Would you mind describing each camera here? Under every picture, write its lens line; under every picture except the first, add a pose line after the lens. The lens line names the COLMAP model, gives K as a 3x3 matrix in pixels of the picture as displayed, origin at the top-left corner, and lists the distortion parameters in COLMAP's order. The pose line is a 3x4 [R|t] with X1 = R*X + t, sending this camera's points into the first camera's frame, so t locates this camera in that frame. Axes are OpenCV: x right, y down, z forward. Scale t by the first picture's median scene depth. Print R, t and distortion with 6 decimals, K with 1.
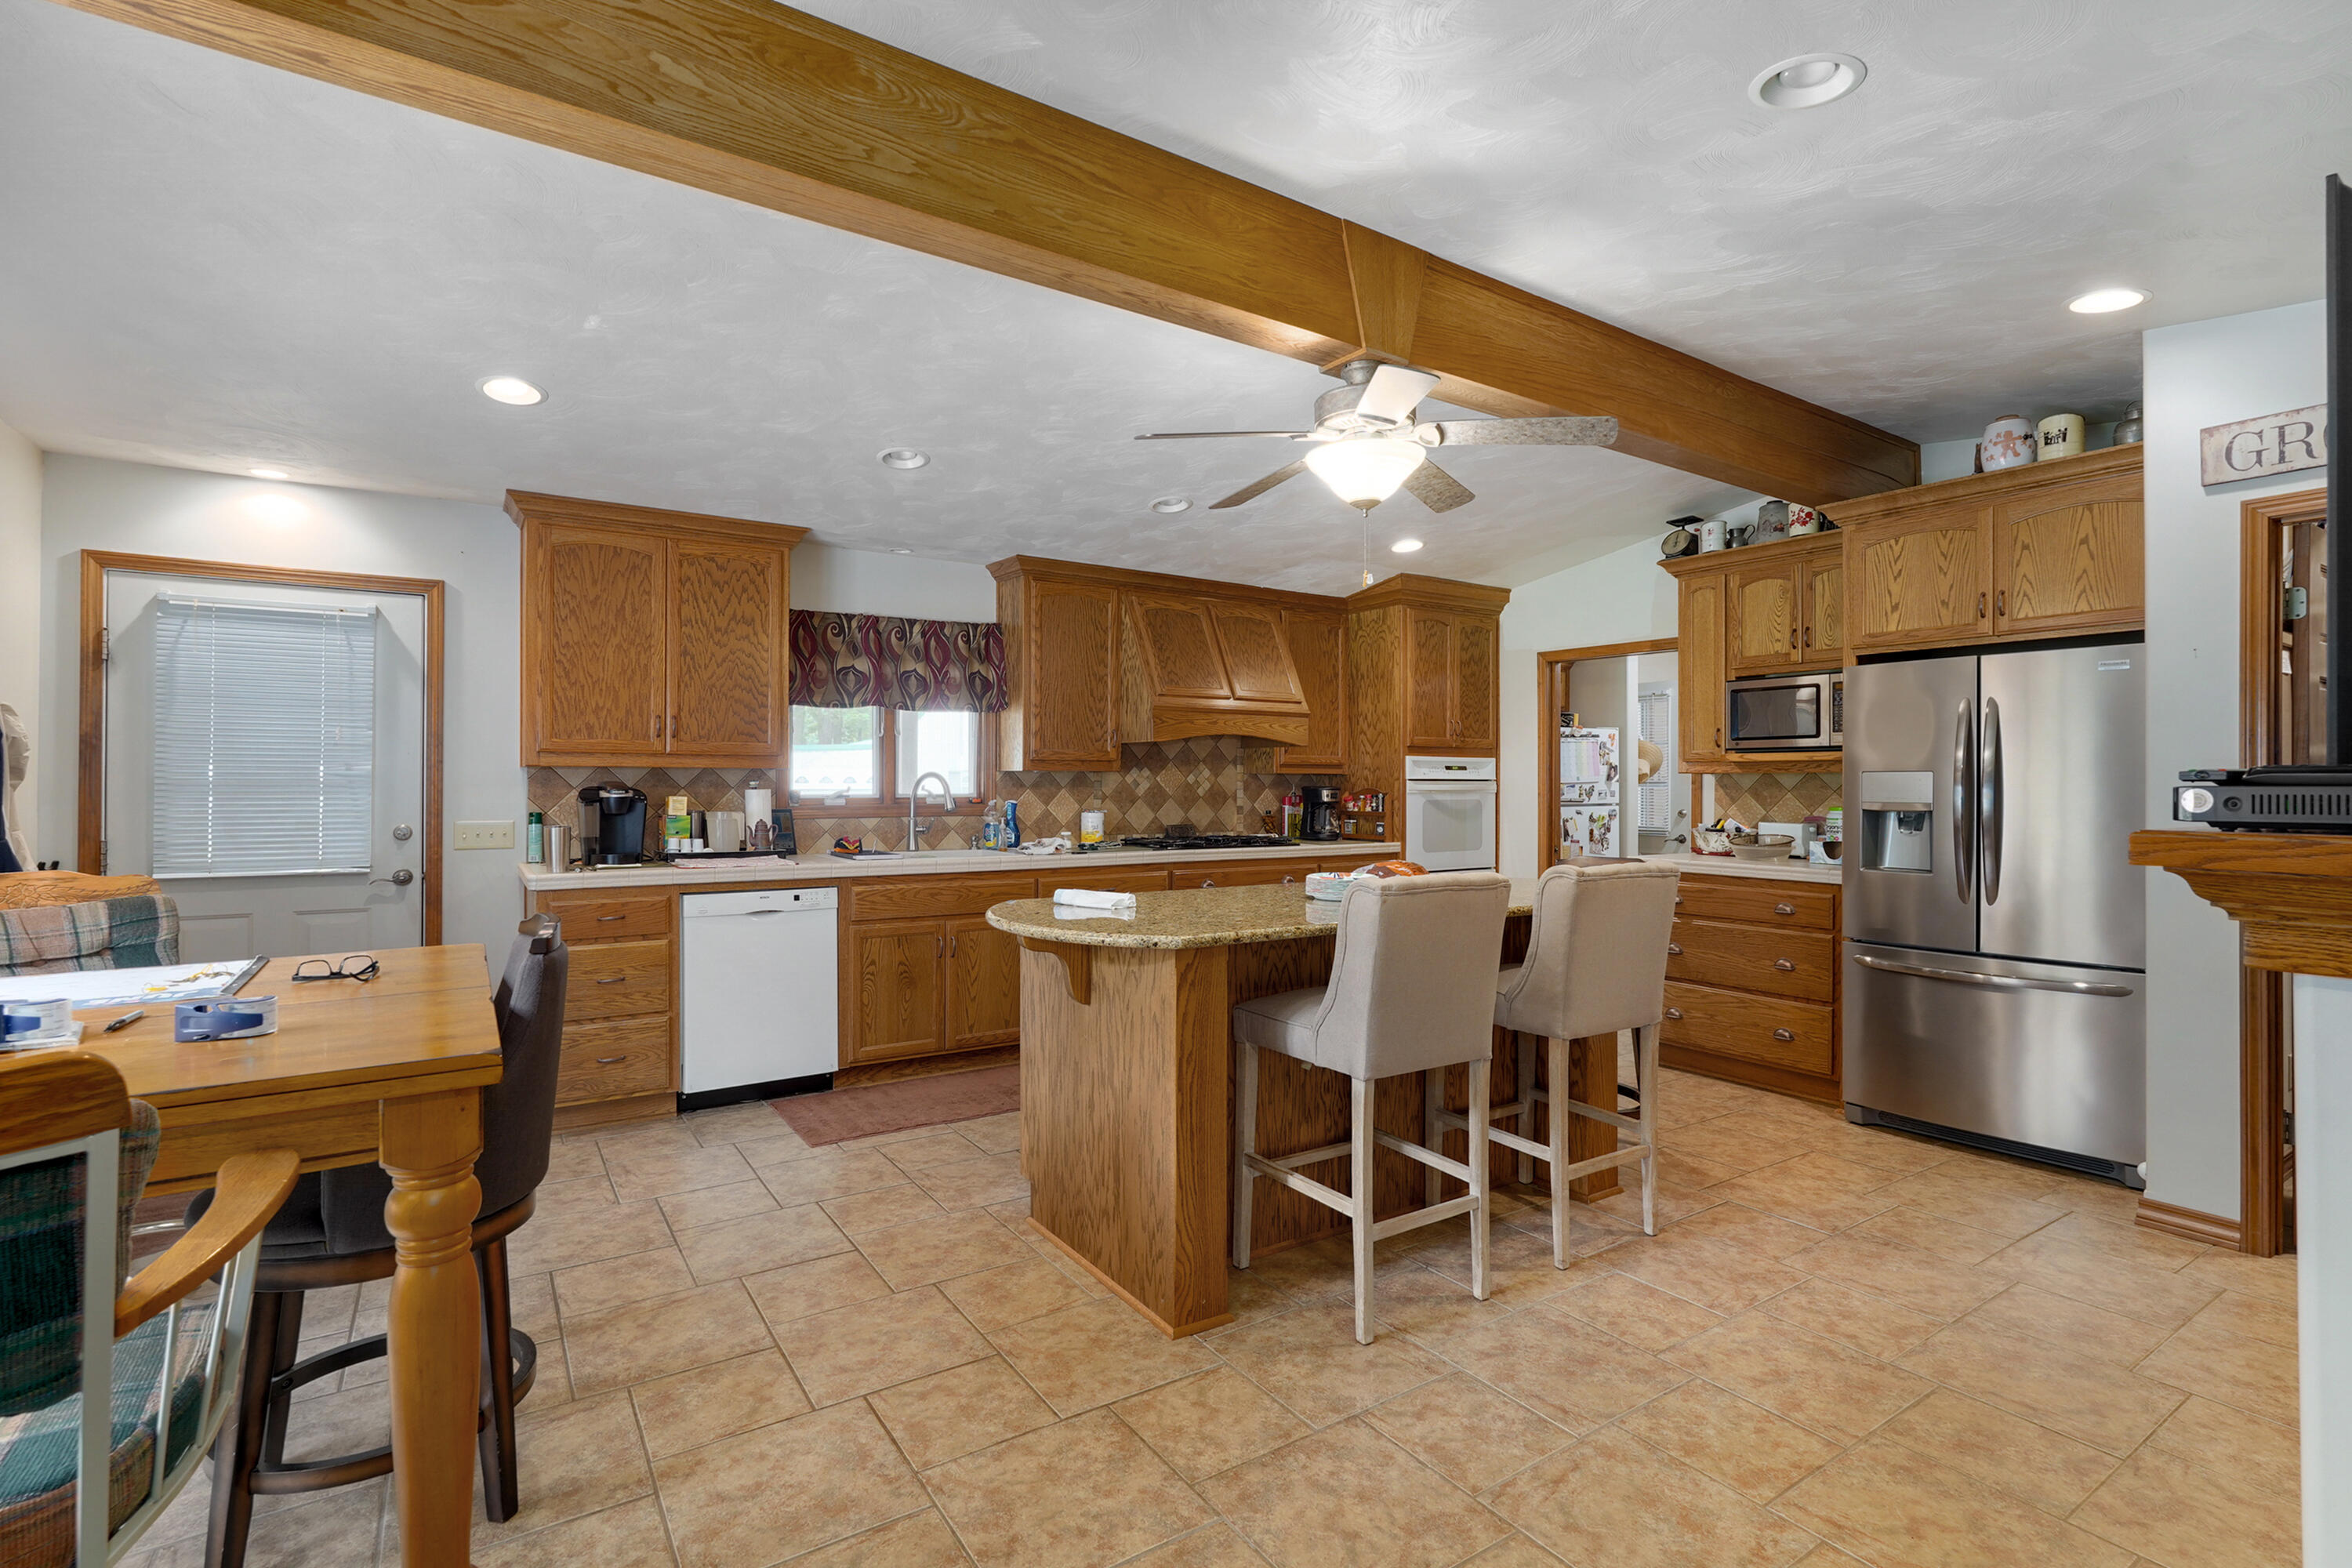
lens RADIAL K [[1094.1, 0, 1161.2], [0, 1094.1, 782.2], [0, 0, 1]] dist [-0.015724, 0.000214]
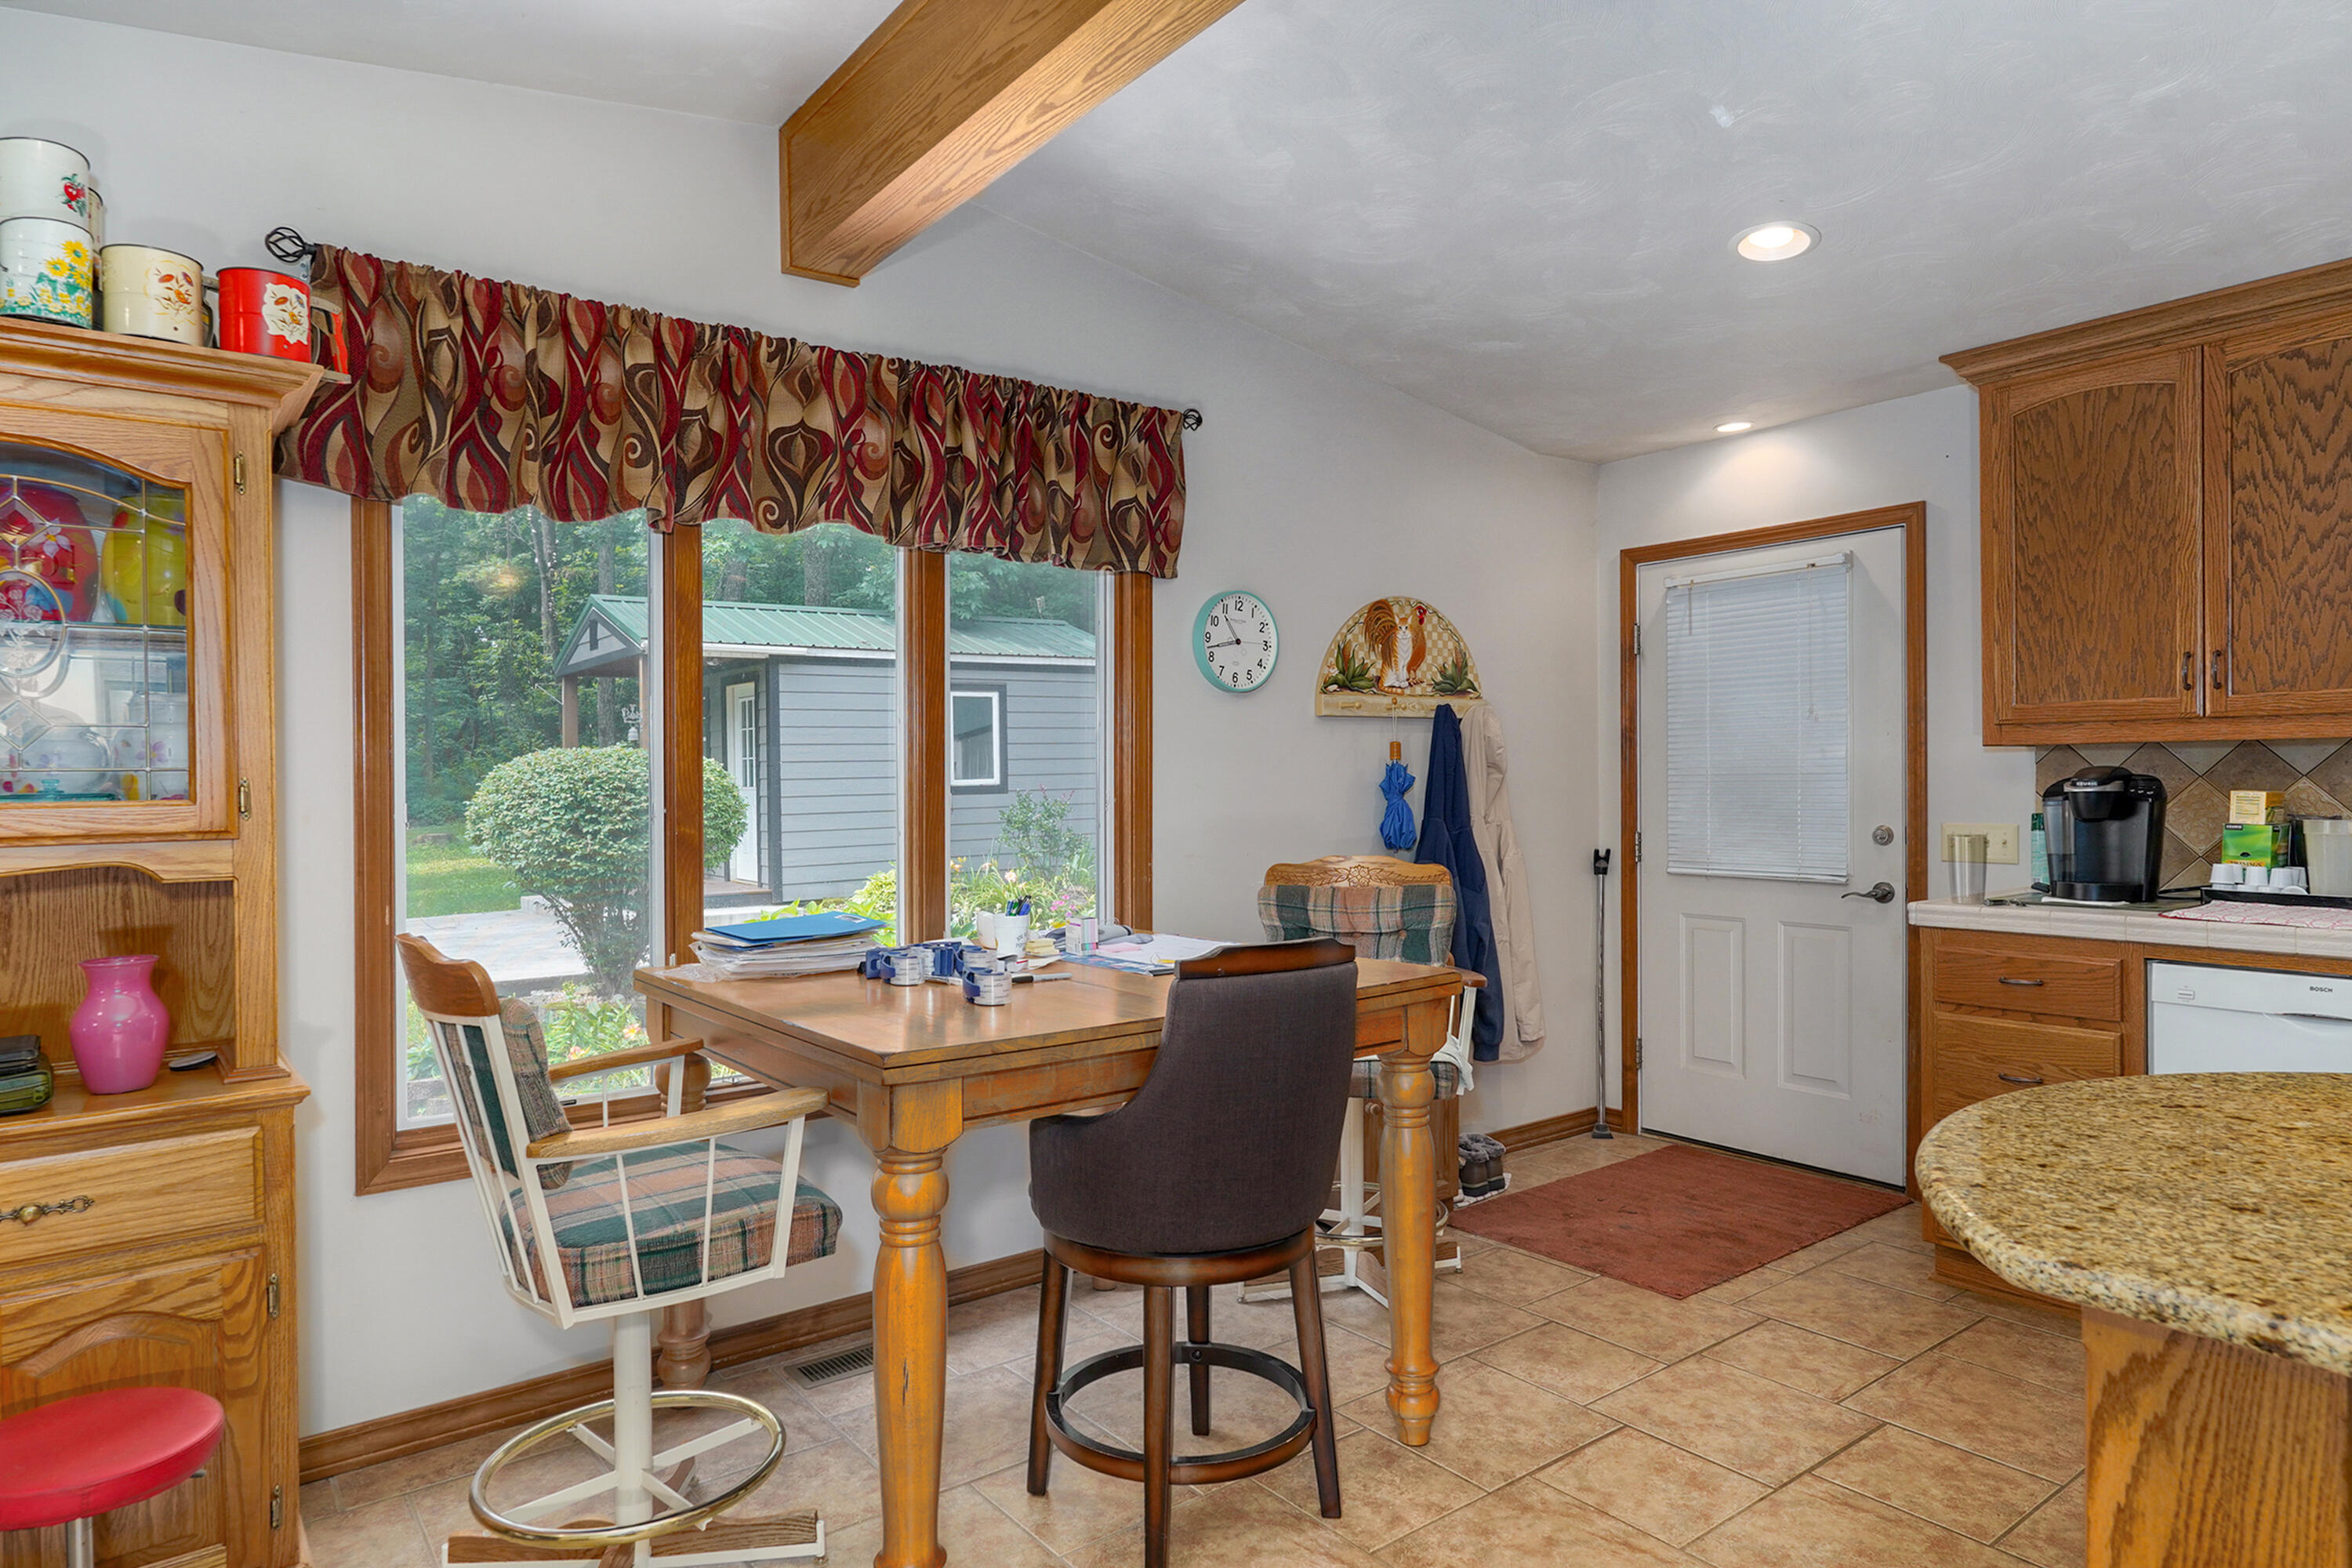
lens RADIAL K [[1371.7, 0, 1184.1], [0, 1371.7, 766.3], [0, 0, 1]] dist [0.001497, 0.001526]
pose [[0.063266, -0.012111, -0.997923, 0.234239], [0.013996, 0.999839, -0.011247, 0.000543], [0.997899, -0.013256, 0.063425, 0.405256]]
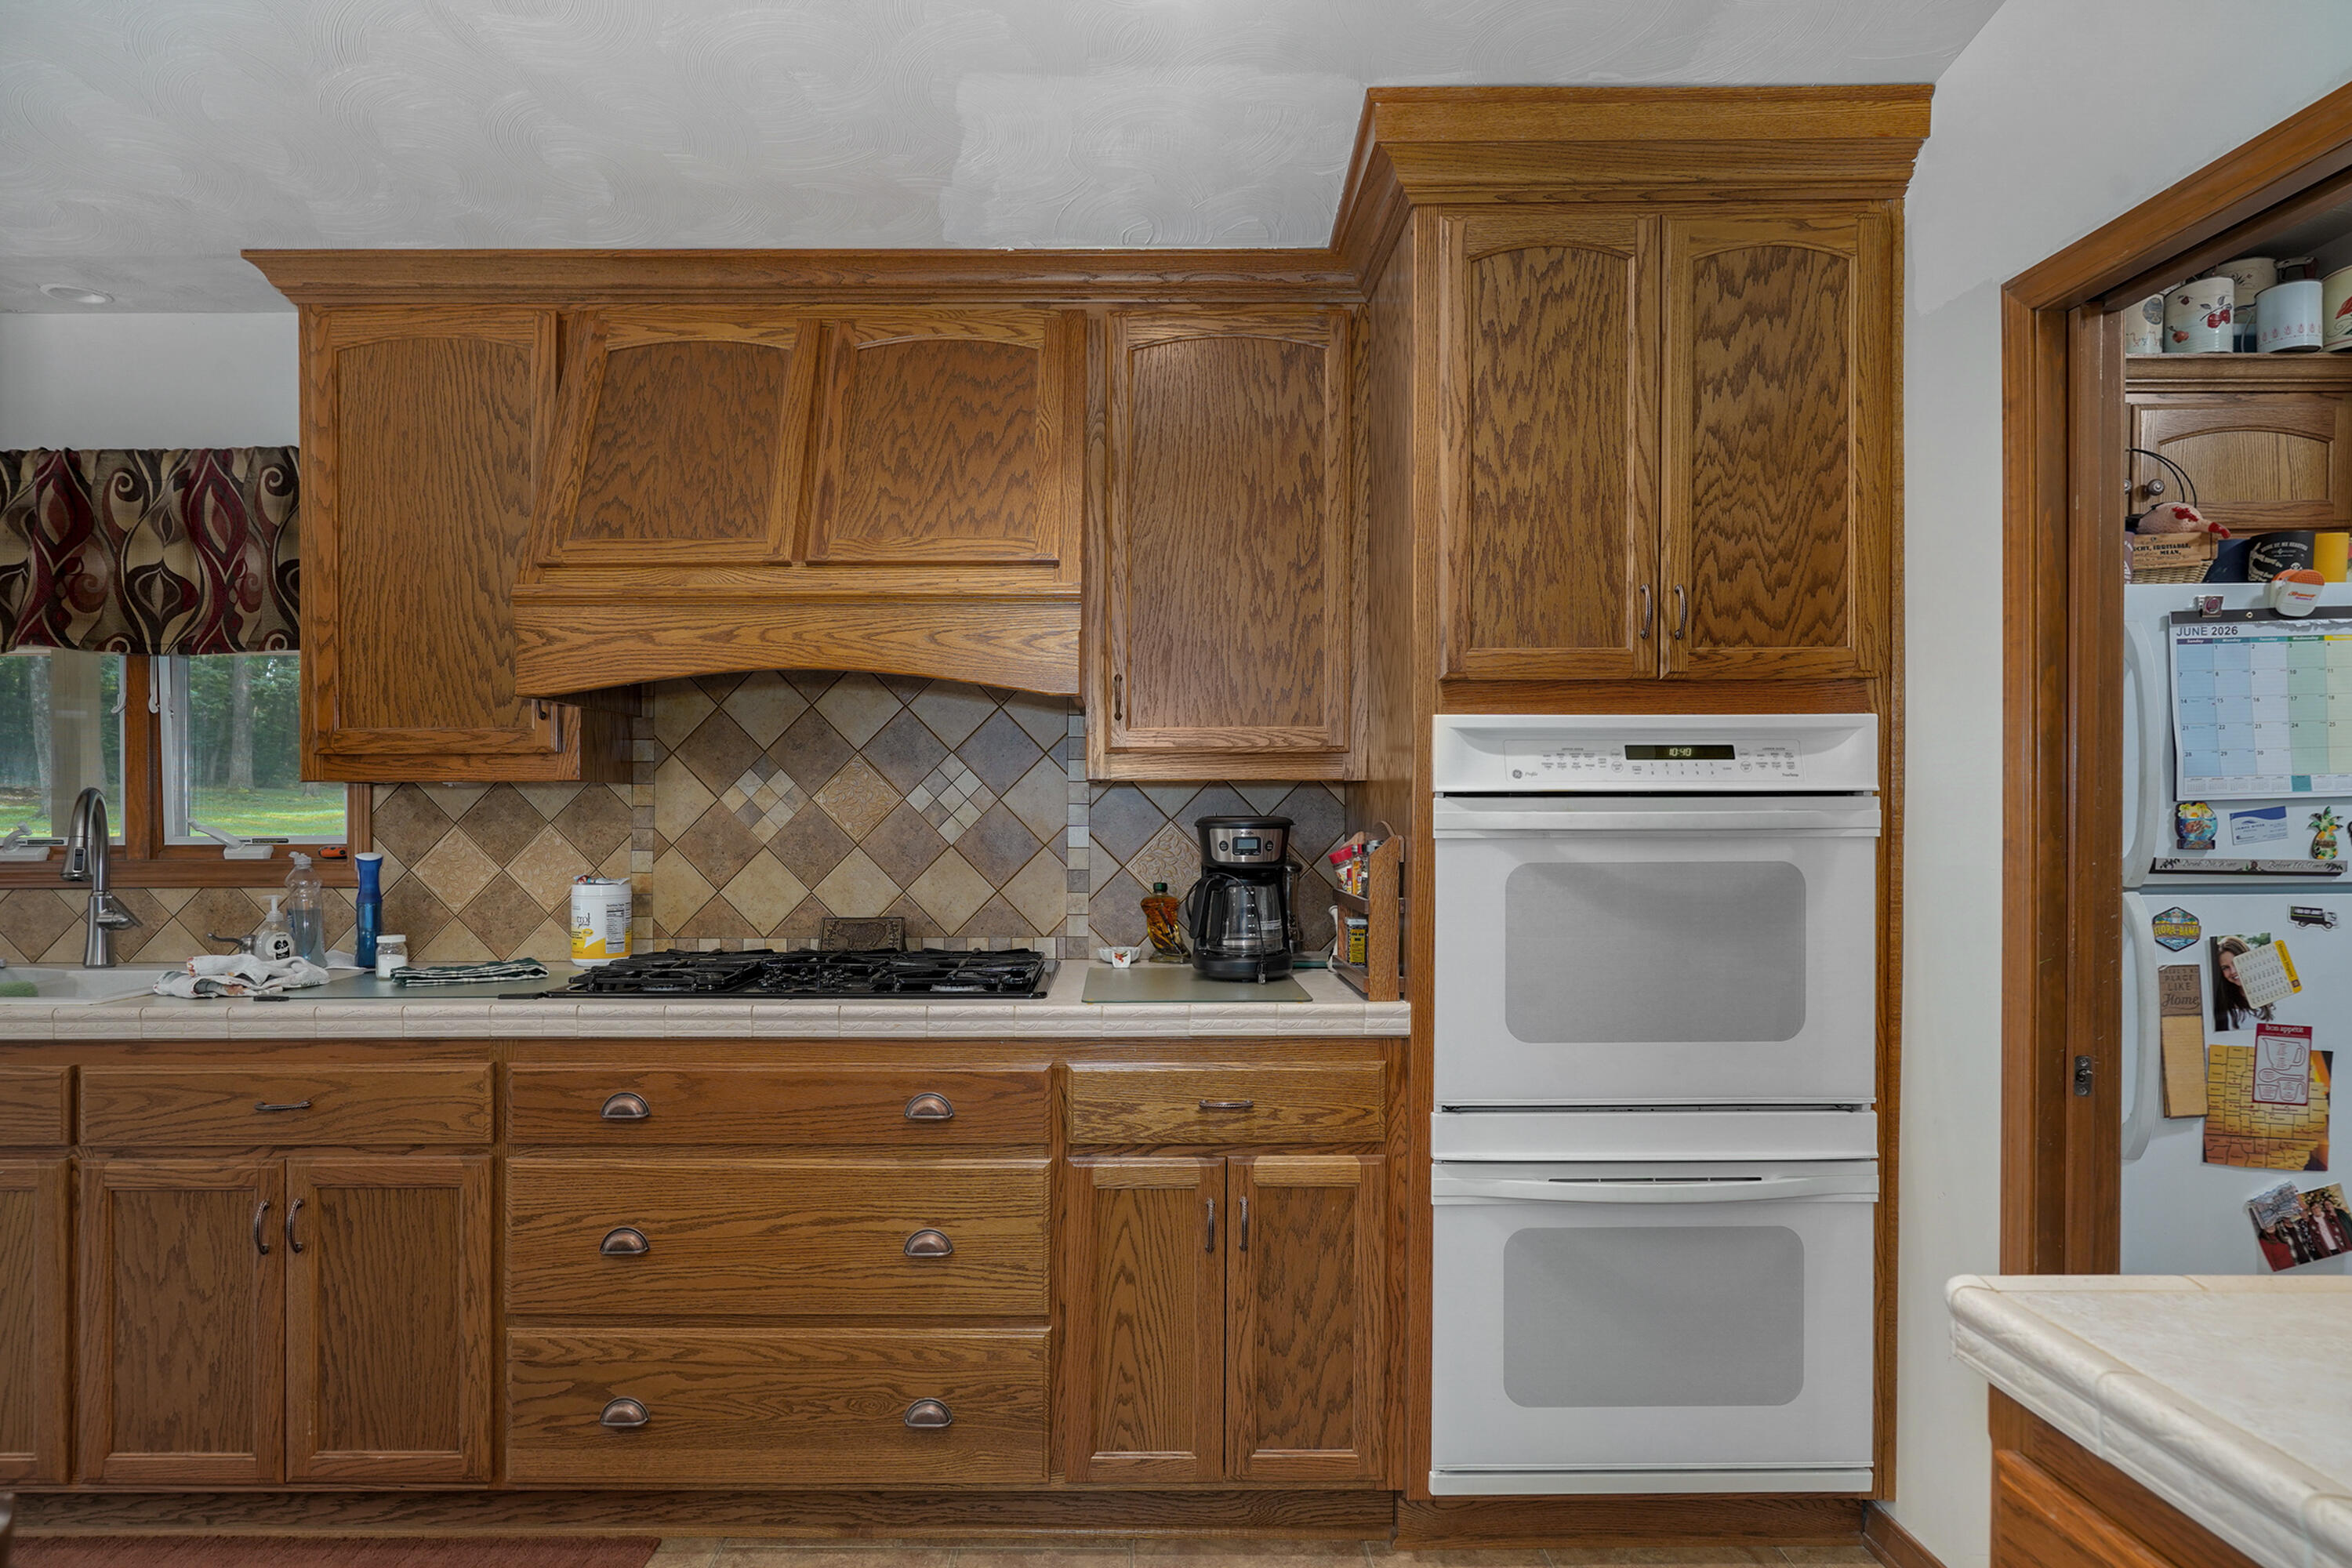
lens RADIAL K [[1409.2, 0, 1123.2], [0, 1409.2, 817.0], [0, 0, 1]] dist [-0.002609, -0.000373]
pose [[0.832227, -0.002651, -0.554429, 0.501927], [0.006389, 0.999968, 0.004810, 0.002083], [0.554399, -0.007545, 0.832217, 0.867532]]
